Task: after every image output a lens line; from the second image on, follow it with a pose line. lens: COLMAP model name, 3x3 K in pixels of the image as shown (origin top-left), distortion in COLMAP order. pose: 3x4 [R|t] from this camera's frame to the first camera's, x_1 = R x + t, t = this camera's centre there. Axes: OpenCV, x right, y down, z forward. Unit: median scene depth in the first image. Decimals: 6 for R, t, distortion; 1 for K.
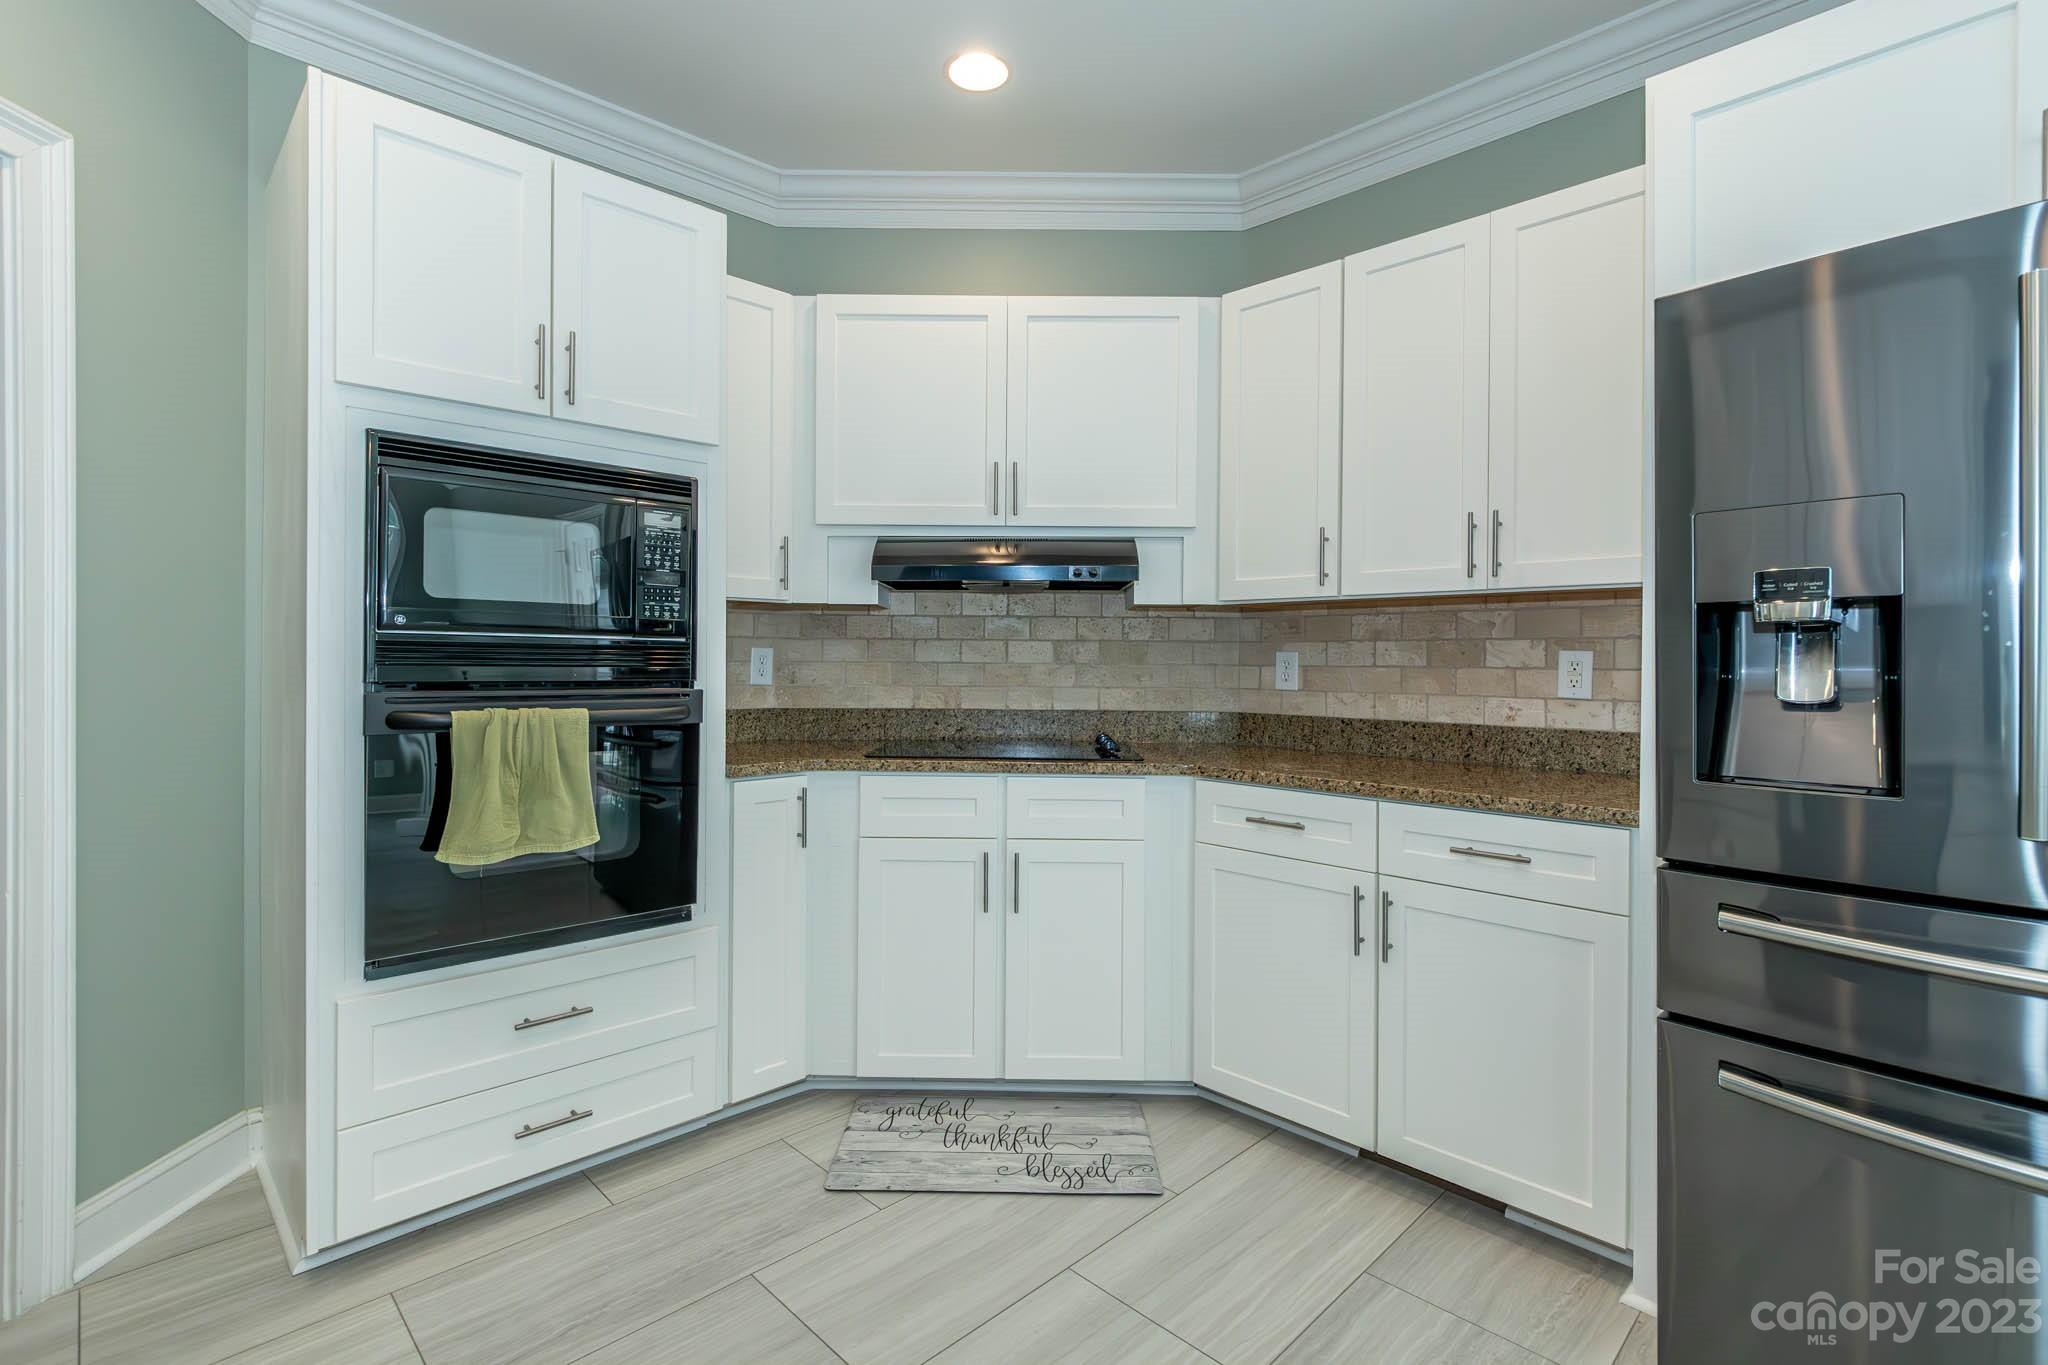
lens RADIAL K [[956.4, 0, 1034.5], [0, 956.4, 655.9], [0, 0, 1]] dist [0.002226, -0.000309]
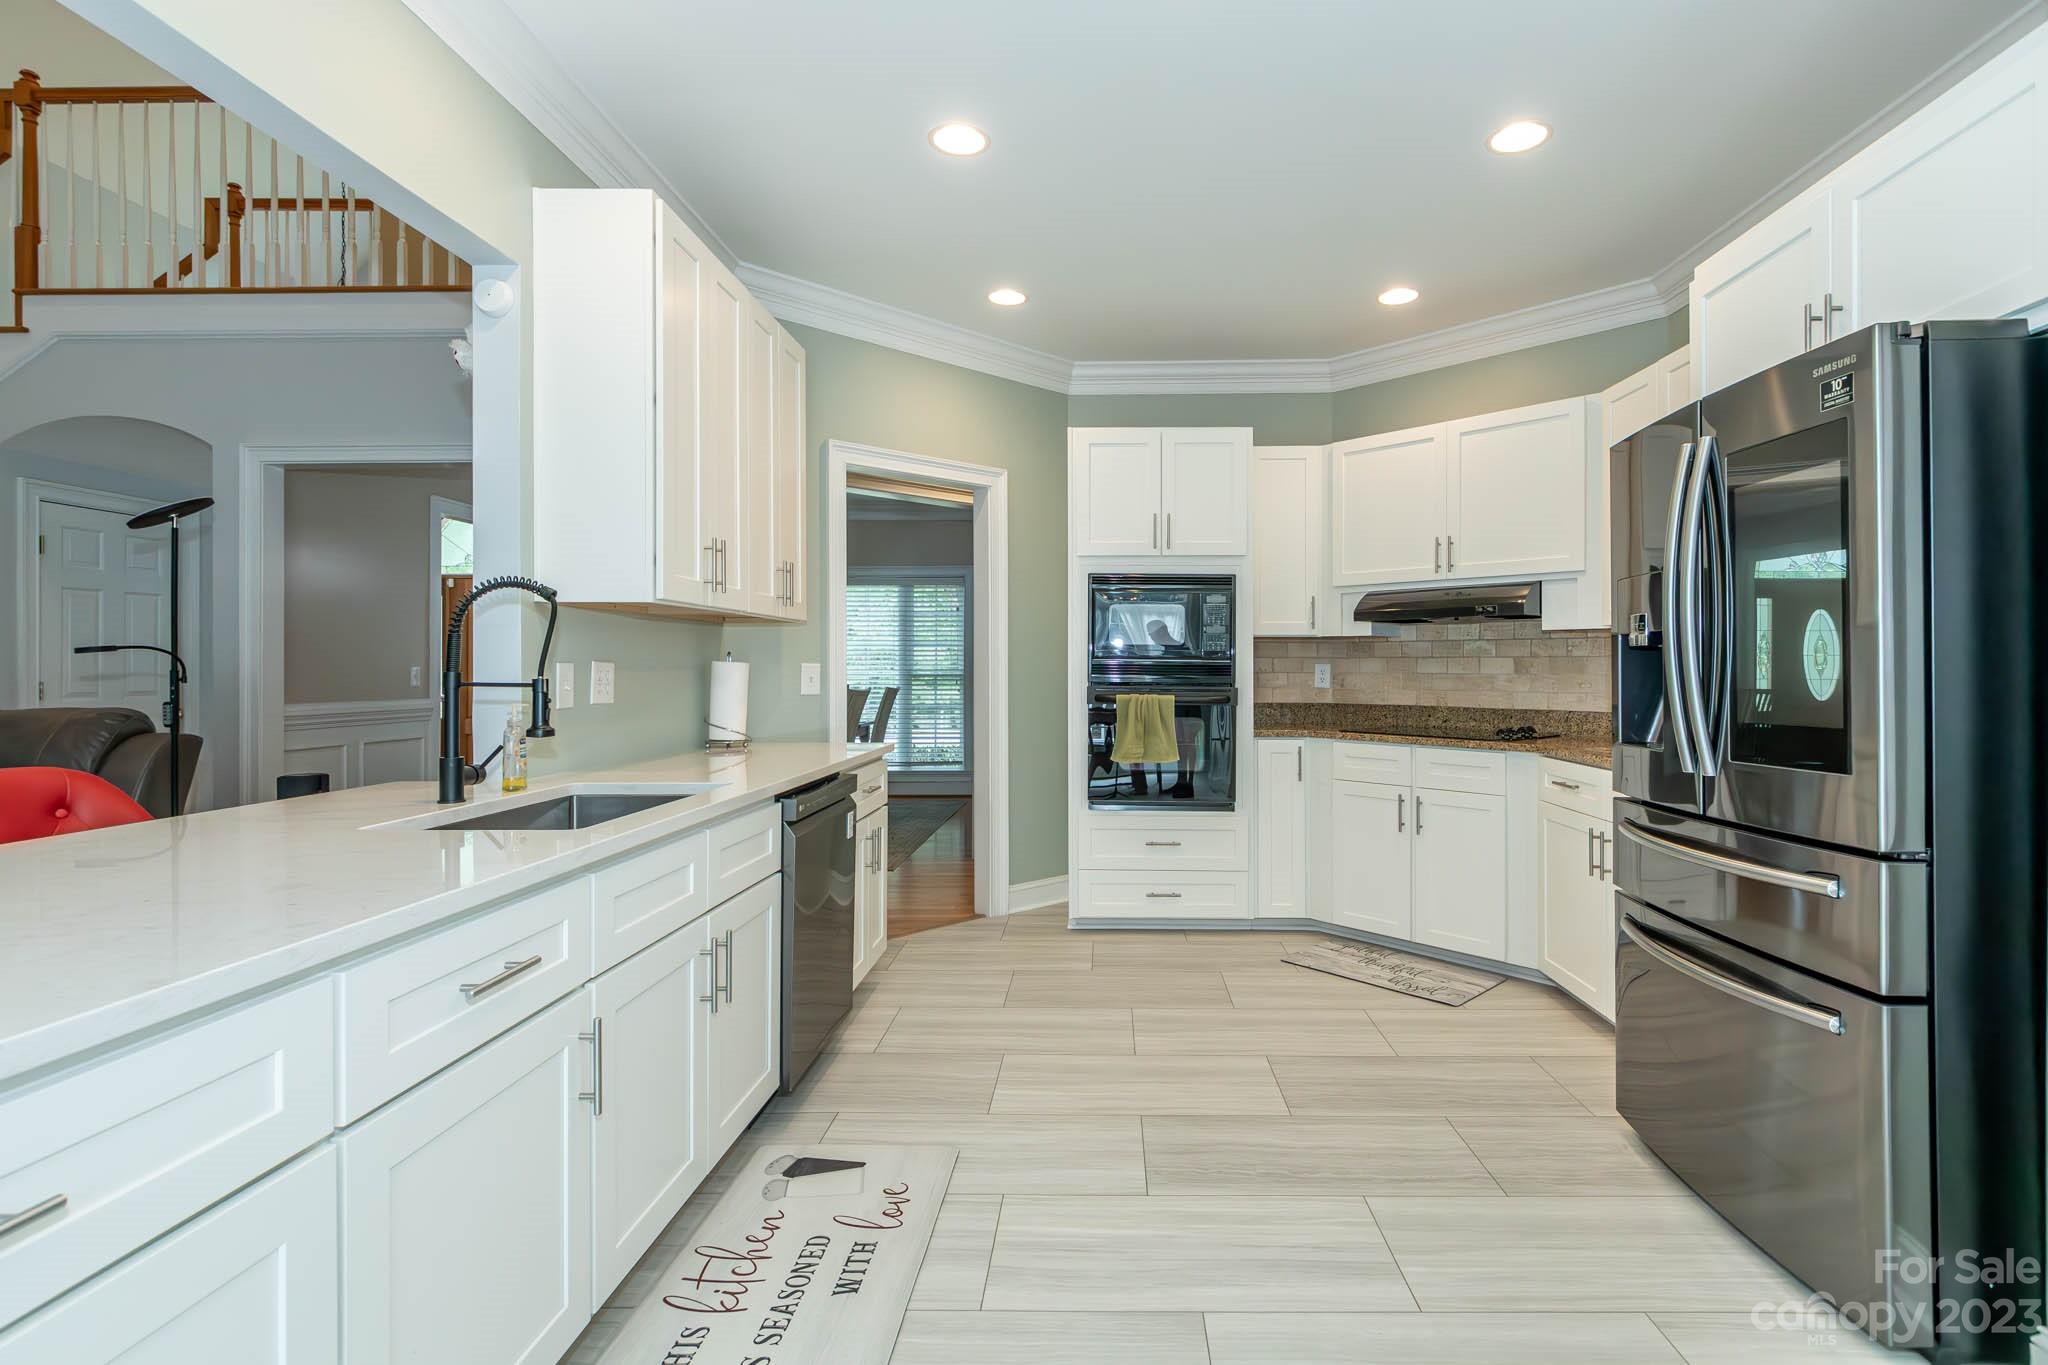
lens RADIAL K [[977.2, 0, 1087.7], [0, 977.2, 666.8], [0, 0, 1]] dist [0.003615, 0.000292]
pose [[0.692841, -0.006731, -0.721059, 0.767005], [0.004541, 0.999977, -0.004970, 0.002406], [0.721077, 0.000169, 0.692855, -0.493385]]
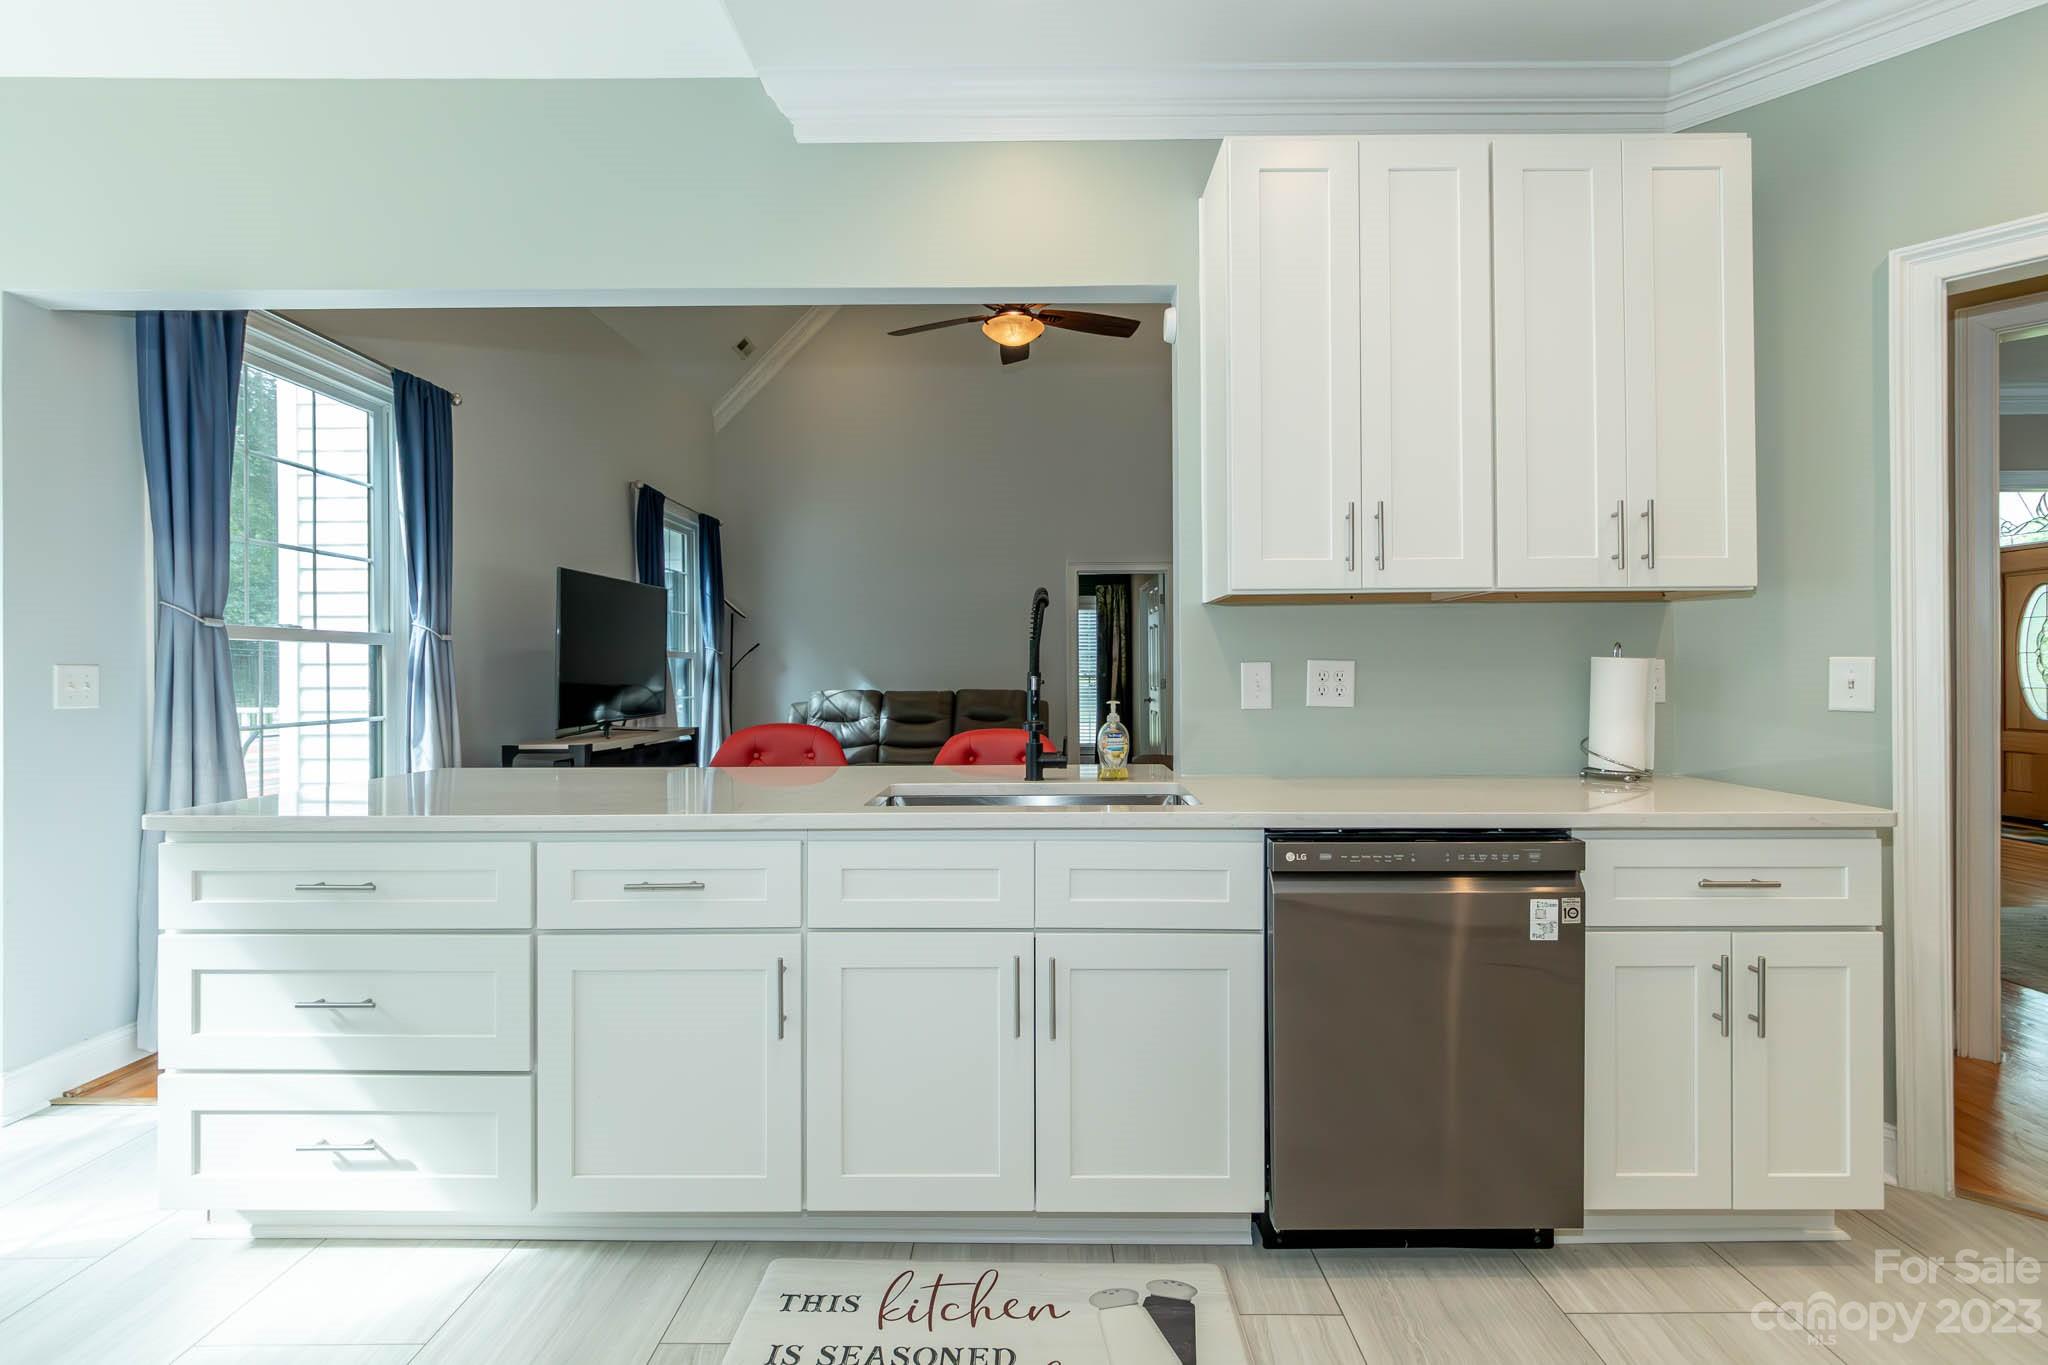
lens RADIAL K [[955.7, 0, 1041.1], [0, 955.7, 670.2], [0, 0, 1]] dist [-0.000264, -0.000103]
pose [[-0.706587, -0.002292, -0.707622, 0.469387], [0.002476, 0.999981, -0.005711, 0.003249], [0.707622, -0.005787, -0.706568, 0.406534]]
